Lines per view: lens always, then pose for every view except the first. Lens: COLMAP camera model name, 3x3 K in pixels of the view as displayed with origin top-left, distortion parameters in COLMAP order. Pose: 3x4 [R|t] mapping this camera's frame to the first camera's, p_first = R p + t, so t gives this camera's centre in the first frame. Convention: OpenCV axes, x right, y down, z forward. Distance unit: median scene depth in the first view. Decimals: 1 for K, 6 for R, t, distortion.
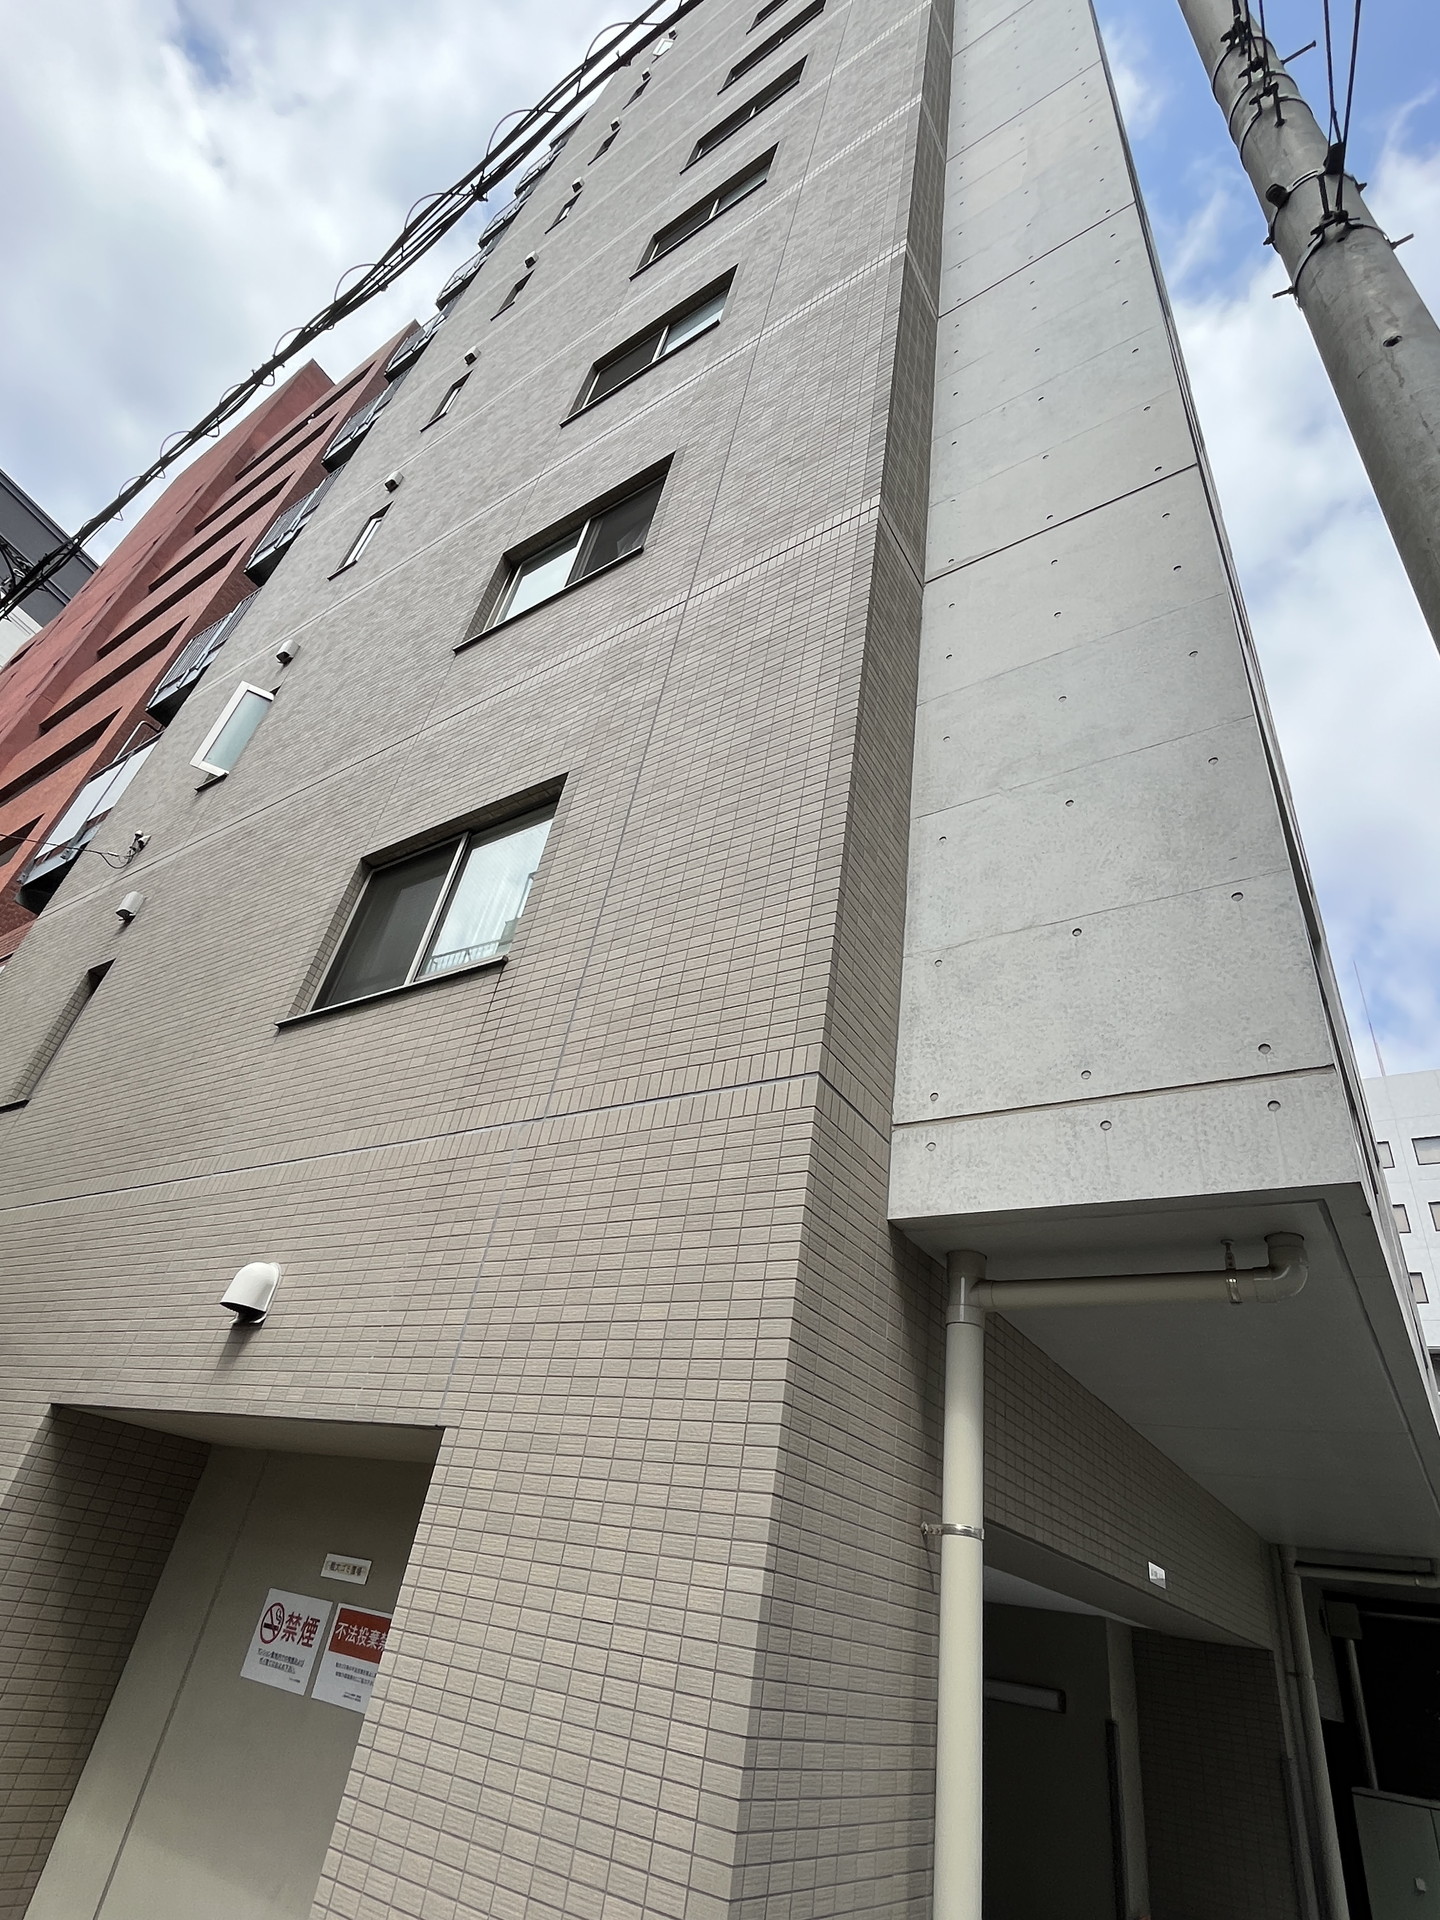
lens RADIAL K [[982.1, 0, 721.0], [0, 982.1, 964.1], [0, 0, 1]] dist [0.000155, 0.001275]
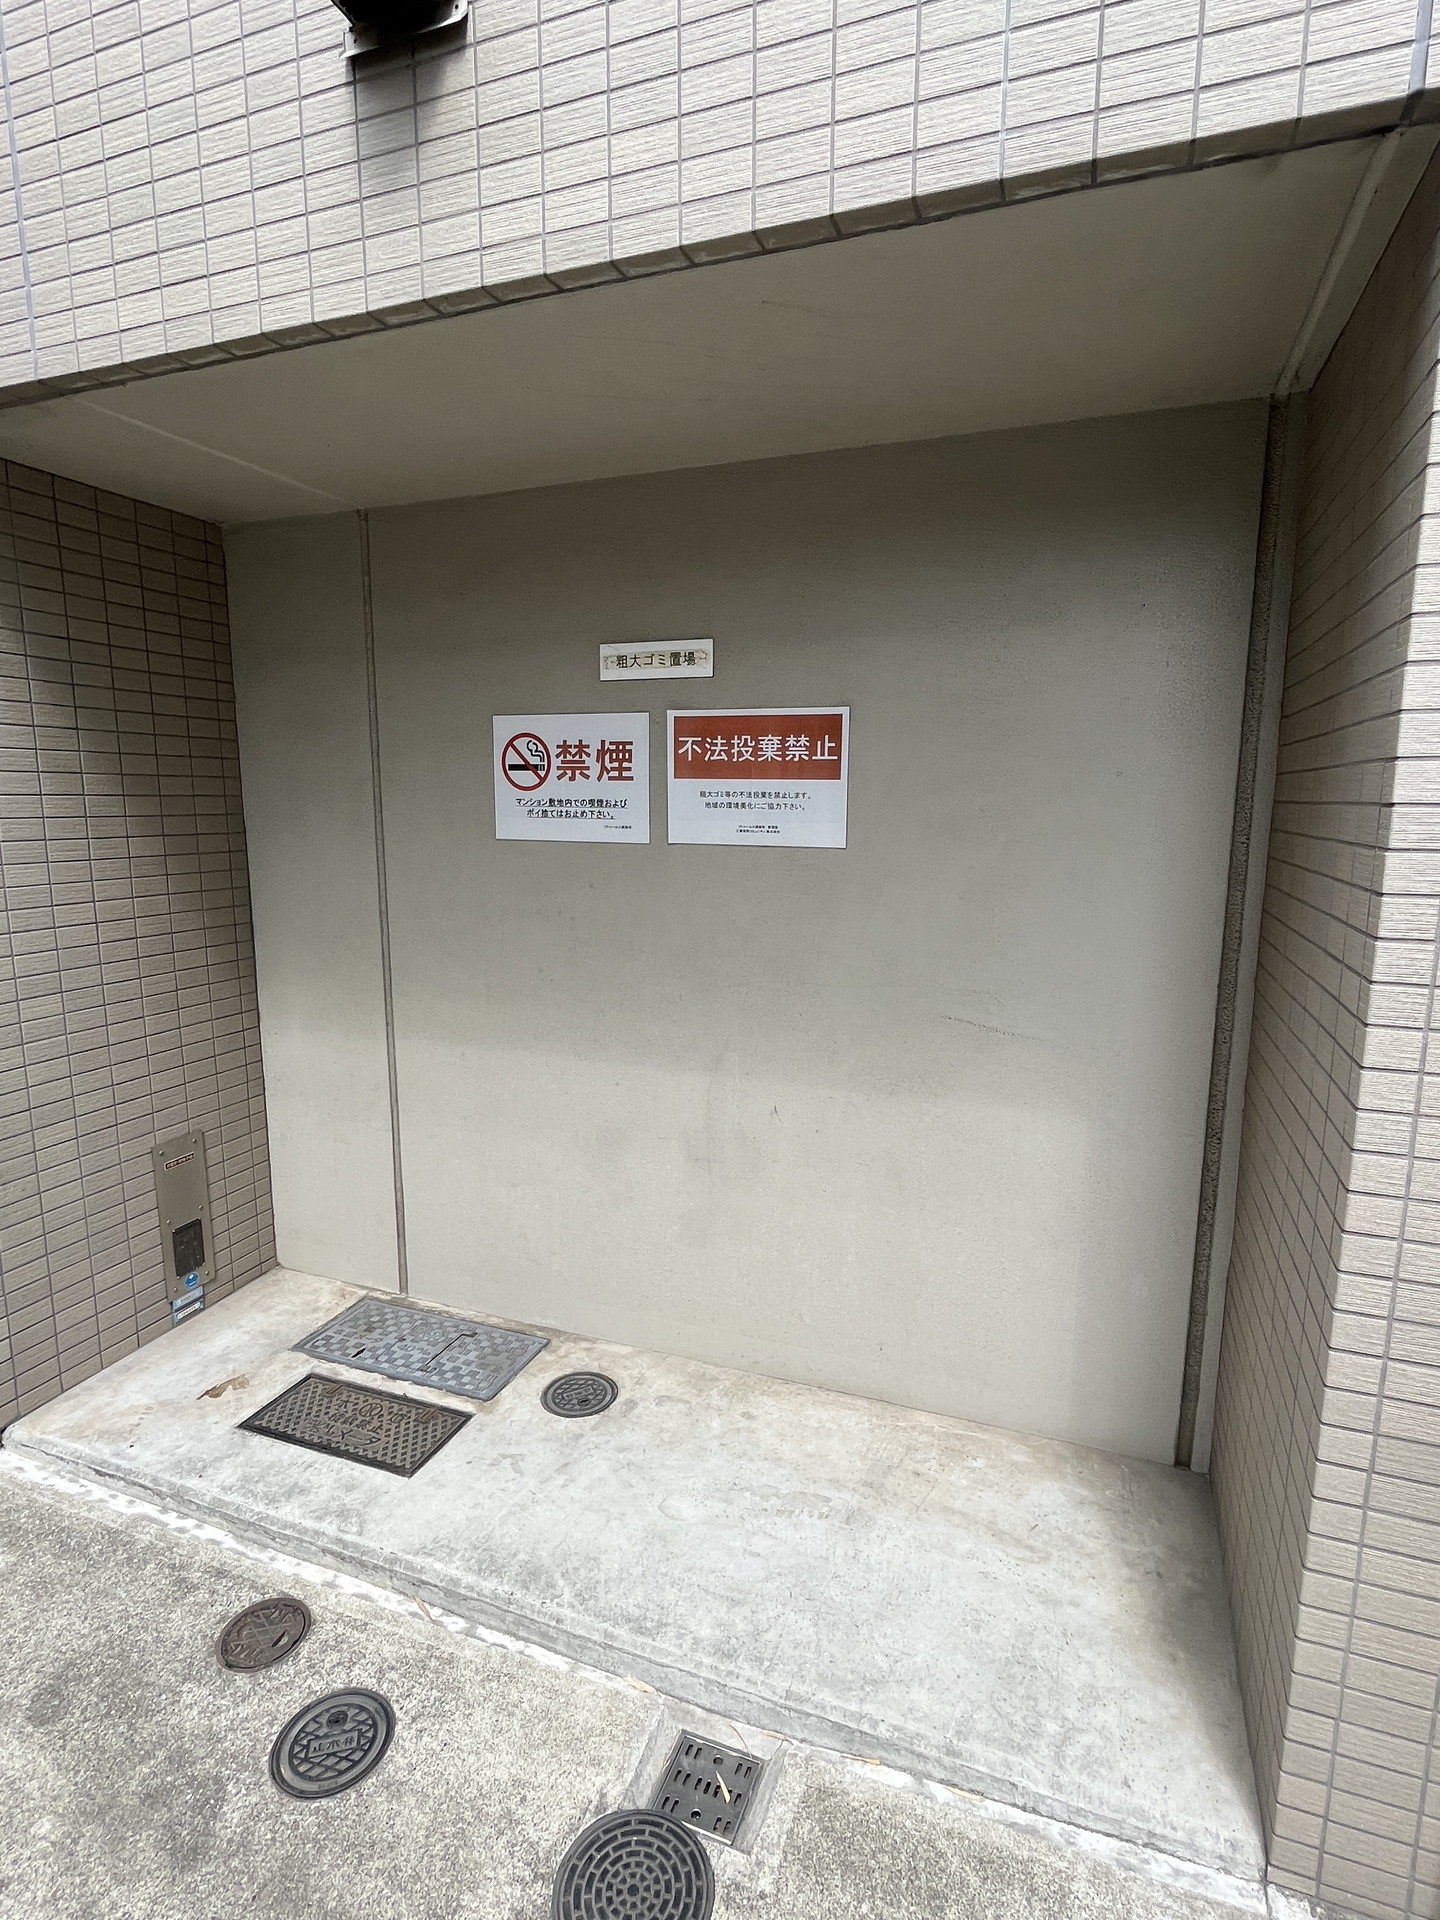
lens RADIAL K [[982.1, 0, 718.0], [0, 982.1, 957.4], [0, 0, 1]] dist [0.000155, 0.001275]
pose [[0.968119, -0.173592, 0.180588, -0.486942], [-0.002474, 0.714272, 0.699864, 0.346549], [-0.250480, -0.677998, 0.691070, 0.490482]]
